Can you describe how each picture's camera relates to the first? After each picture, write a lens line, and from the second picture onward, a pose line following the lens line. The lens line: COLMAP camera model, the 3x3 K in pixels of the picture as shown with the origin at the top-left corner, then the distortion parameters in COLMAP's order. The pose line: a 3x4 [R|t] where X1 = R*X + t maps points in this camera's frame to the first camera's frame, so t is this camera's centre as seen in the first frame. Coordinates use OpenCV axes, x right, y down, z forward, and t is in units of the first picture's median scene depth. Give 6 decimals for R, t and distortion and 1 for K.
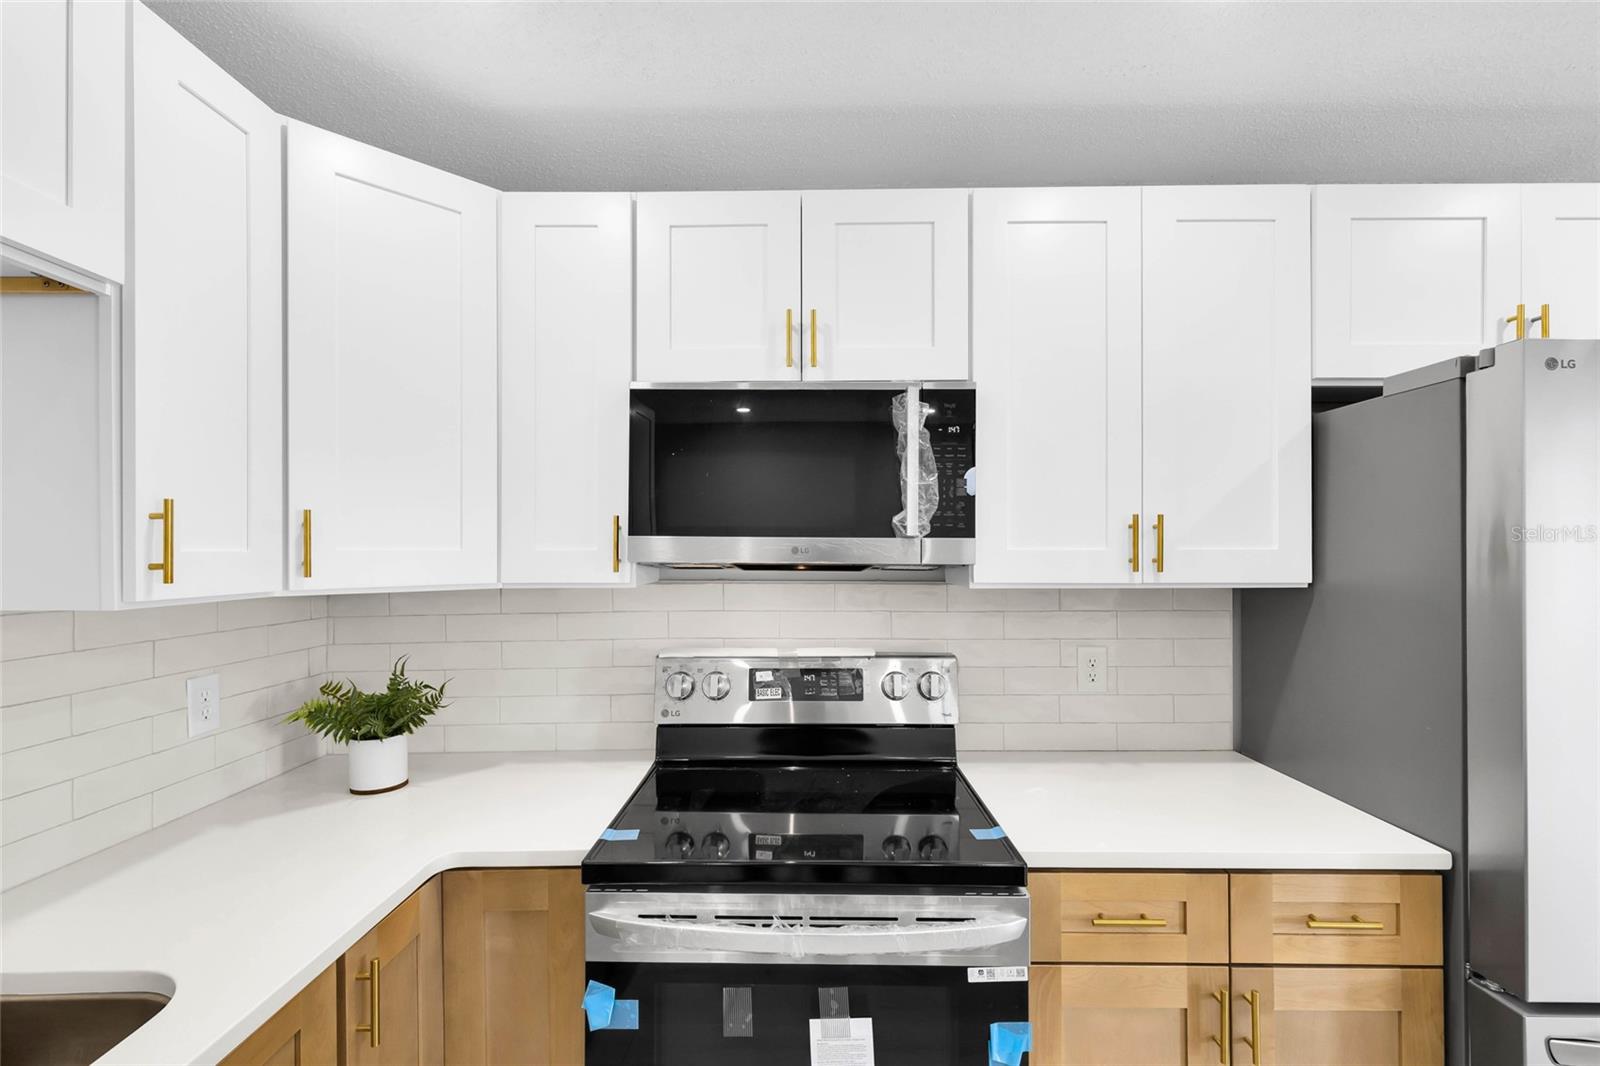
lens RADIAL K [[703.1, 0, 798.1], [0, 703.1, 549.8], [0, 0, 1]] dist [0.000456, -0.000438]
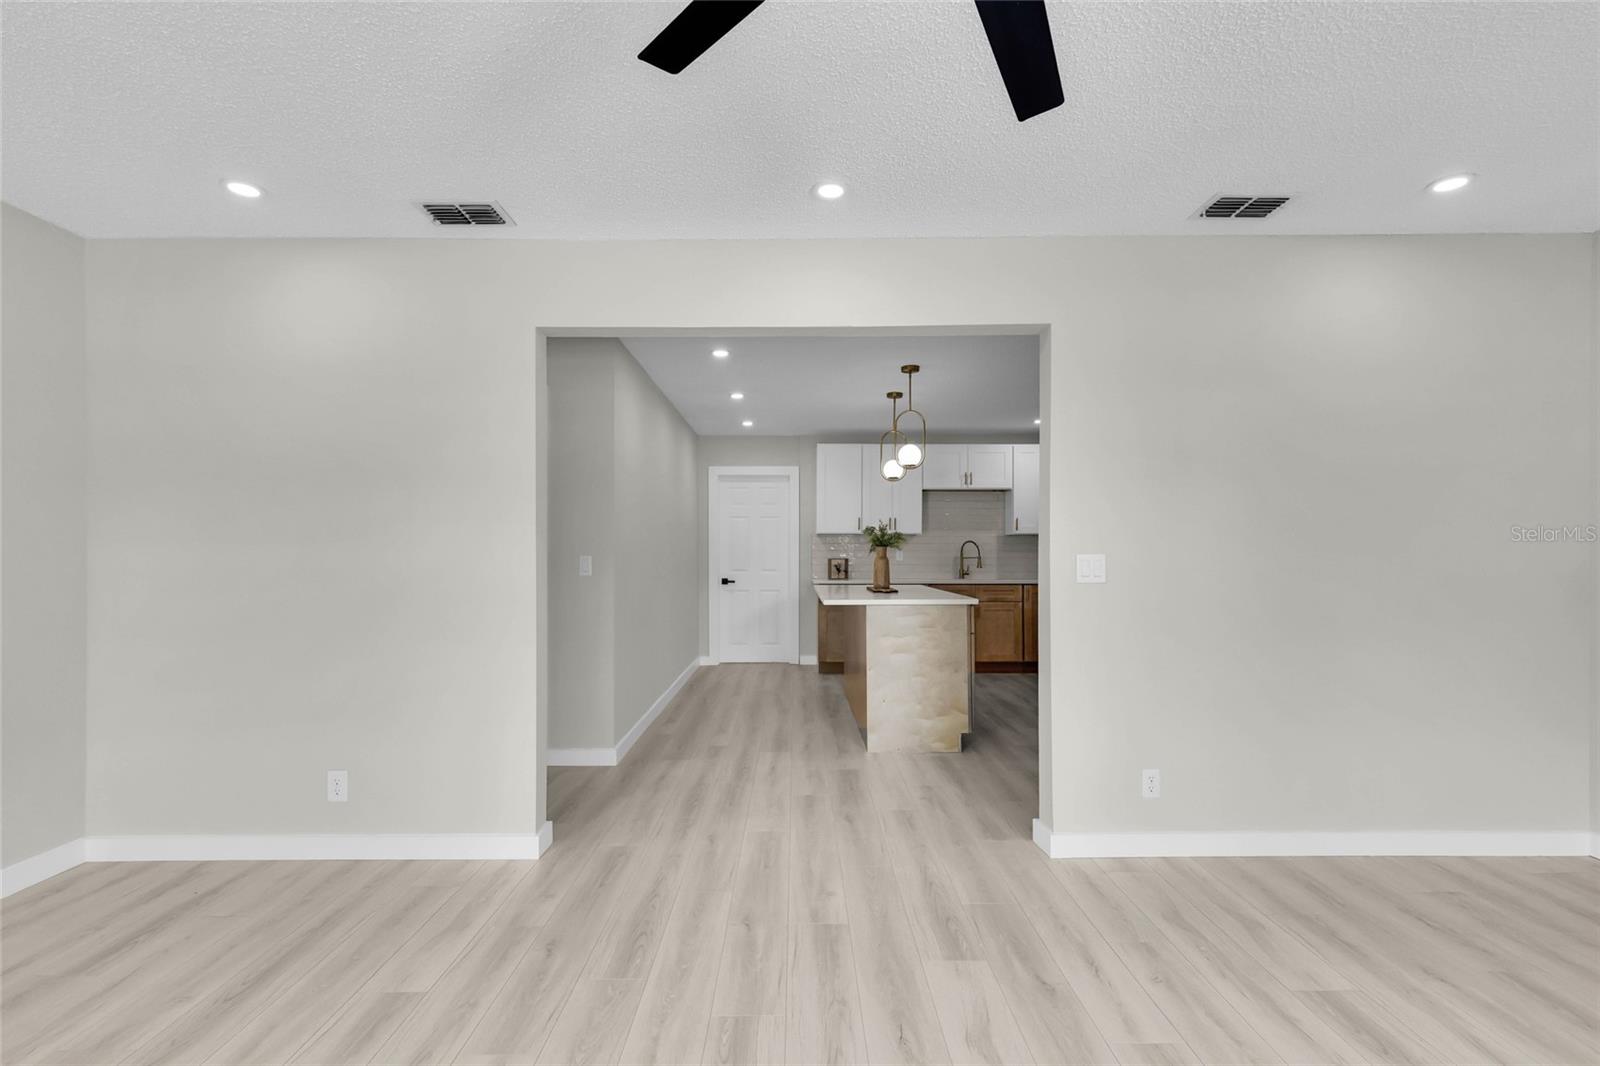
lens RADIAL K [[728.7, 0, 799.4], [0, 728.7, 559.9], [0, 0, 1]] dist [0.007566, 0.000230]
pose [[0.015376, 0.013619, -0.999789, 4.289122], [0.004232, 0.999897, 0.013686, 0.155962], [0.999873, -0.004441, 0.015317, -0.860719]]
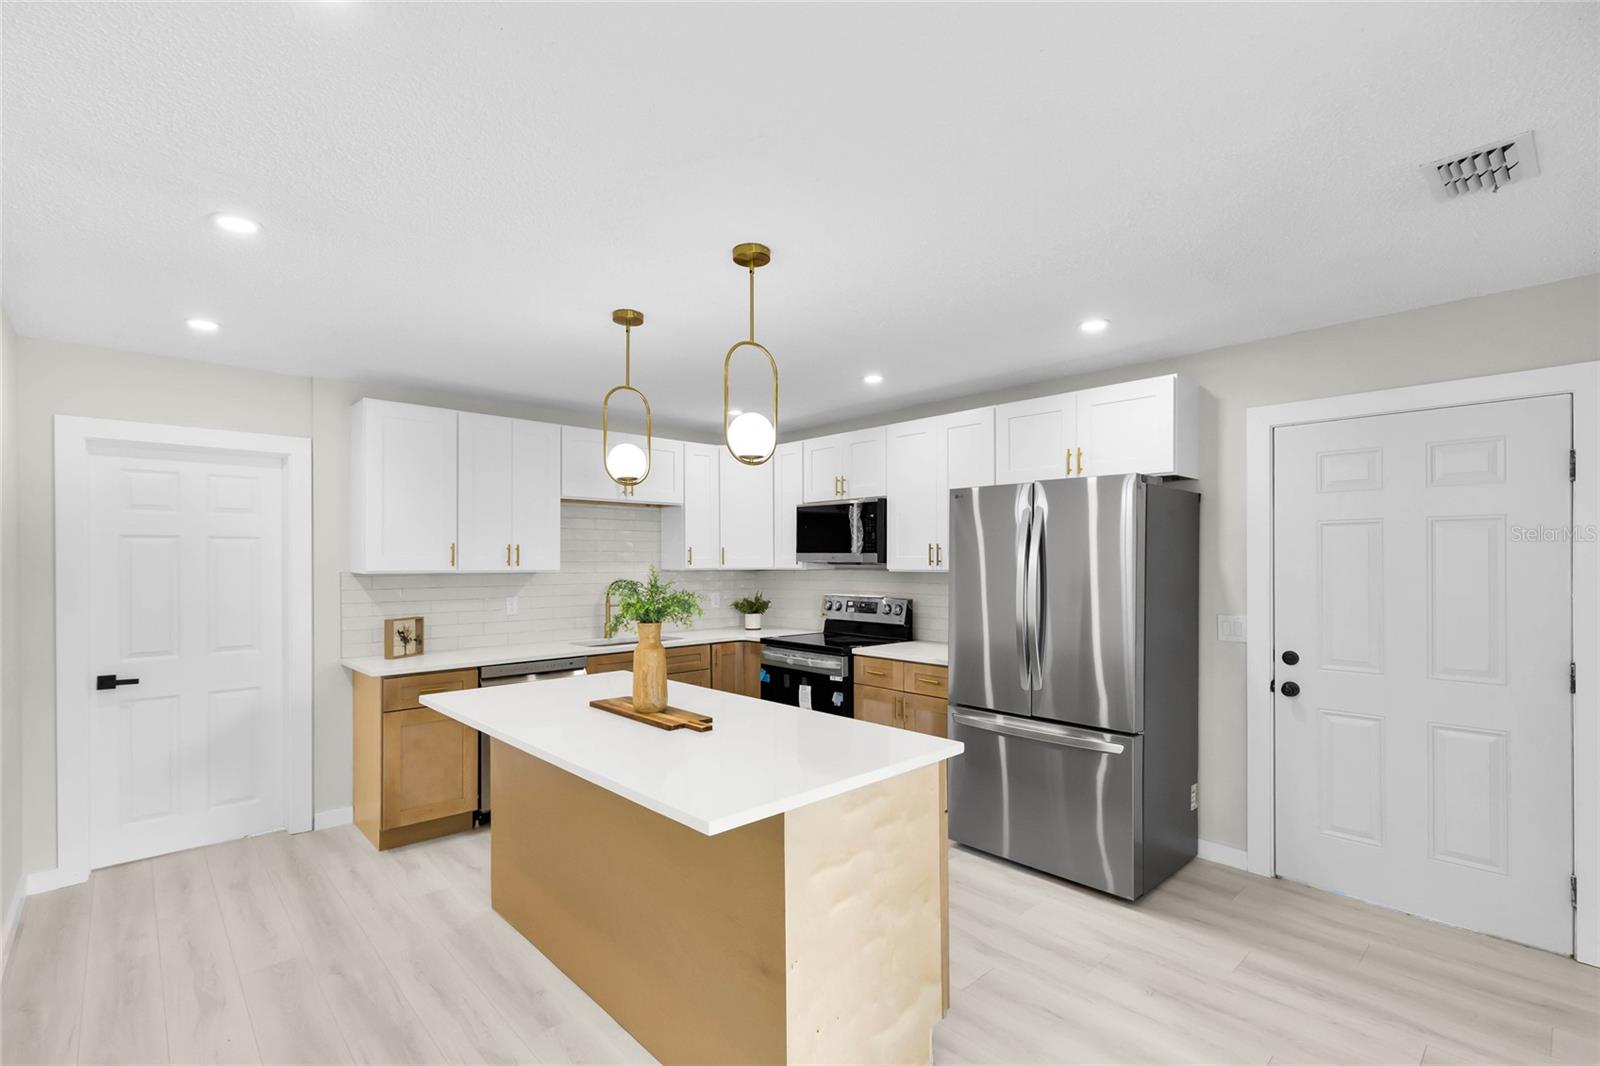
lens RADIAL K [[728.7, 0, 799.4], [0, 728.7, 559.9], [0, 0, 1]] dist [0.007566, 0.000230]
pose [[0.684718, 0.000501, -0.728808, 2.253758], [0.004312, 0.999979, 0.004738, -0.004705], [0.728795, -0.006387, 0.684702, -1.300921]]
